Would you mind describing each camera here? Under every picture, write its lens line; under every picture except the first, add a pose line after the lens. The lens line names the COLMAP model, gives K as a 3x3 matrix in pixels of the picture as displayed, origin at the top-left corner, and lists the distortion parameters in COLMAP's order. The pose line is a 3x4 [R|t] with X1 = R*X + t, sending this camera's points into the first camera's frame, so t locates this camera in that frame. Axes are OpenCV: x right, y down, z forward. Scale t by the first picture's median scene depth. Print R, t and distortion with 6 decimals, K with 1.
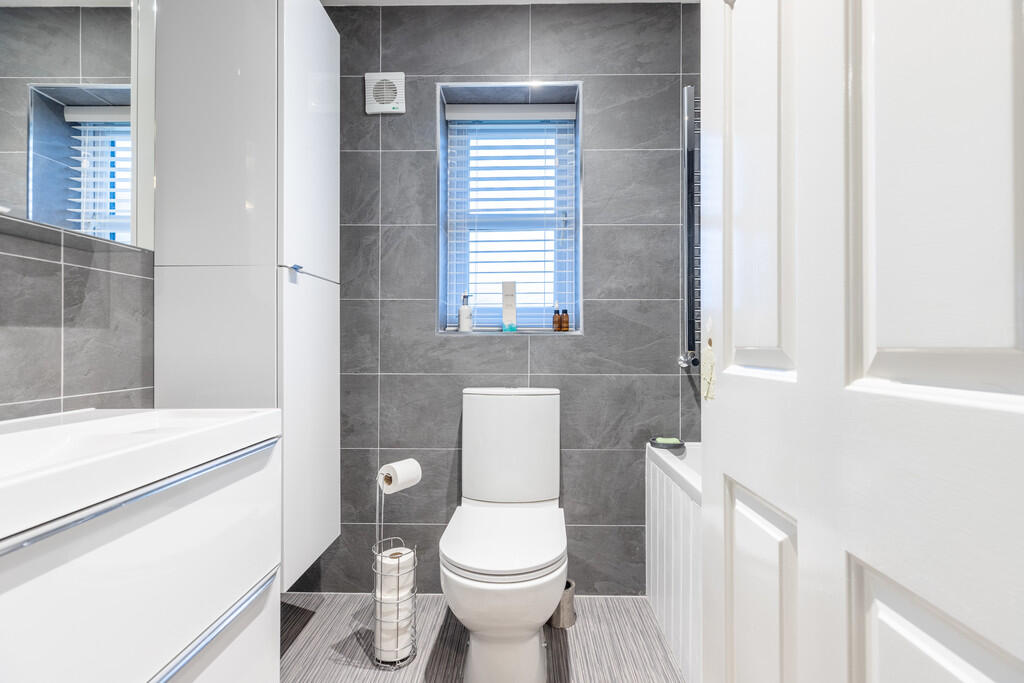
lens RADIAL K [[464.5, 0, 507.1], [0, 464.5, 342.6], [0, 0, 1]] dist [0.003378, -0.000154]
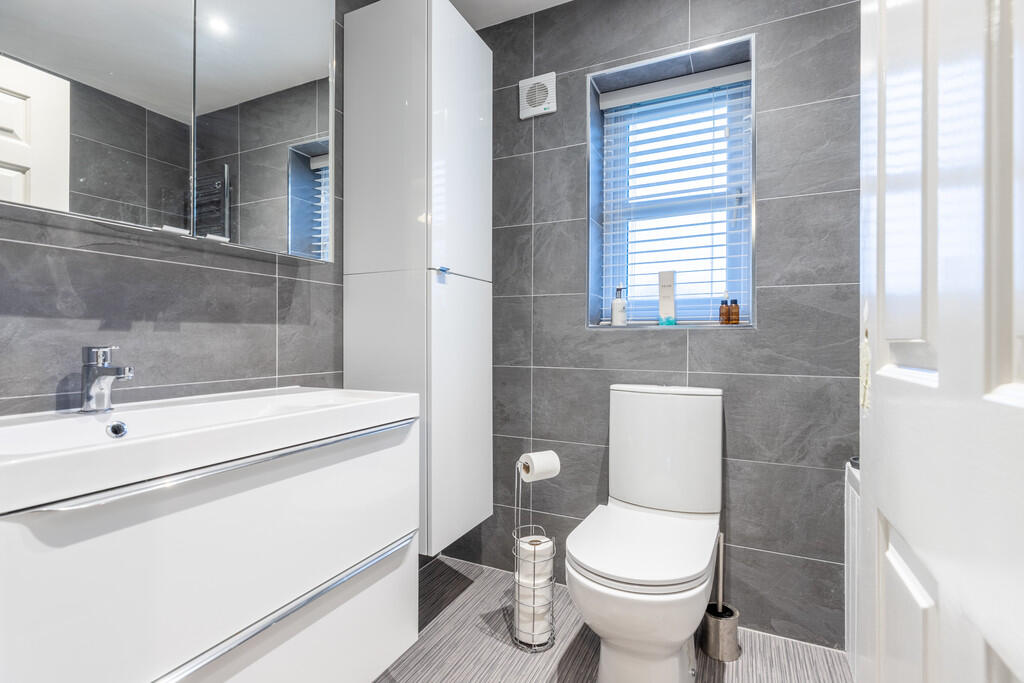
lens RADIAL K [[464.5, 0, 511.8], [0, 464.5, 340.5], [0, 0, 1]] dist [0.003378, -0.000154]
pose [[0.912199, 0.003163, -0.409735, 0.111217], [-0.002020, 0.999993, 0.003222, 0.004391], [0.409742, -0.002112, 0.912199, 0.031044]]
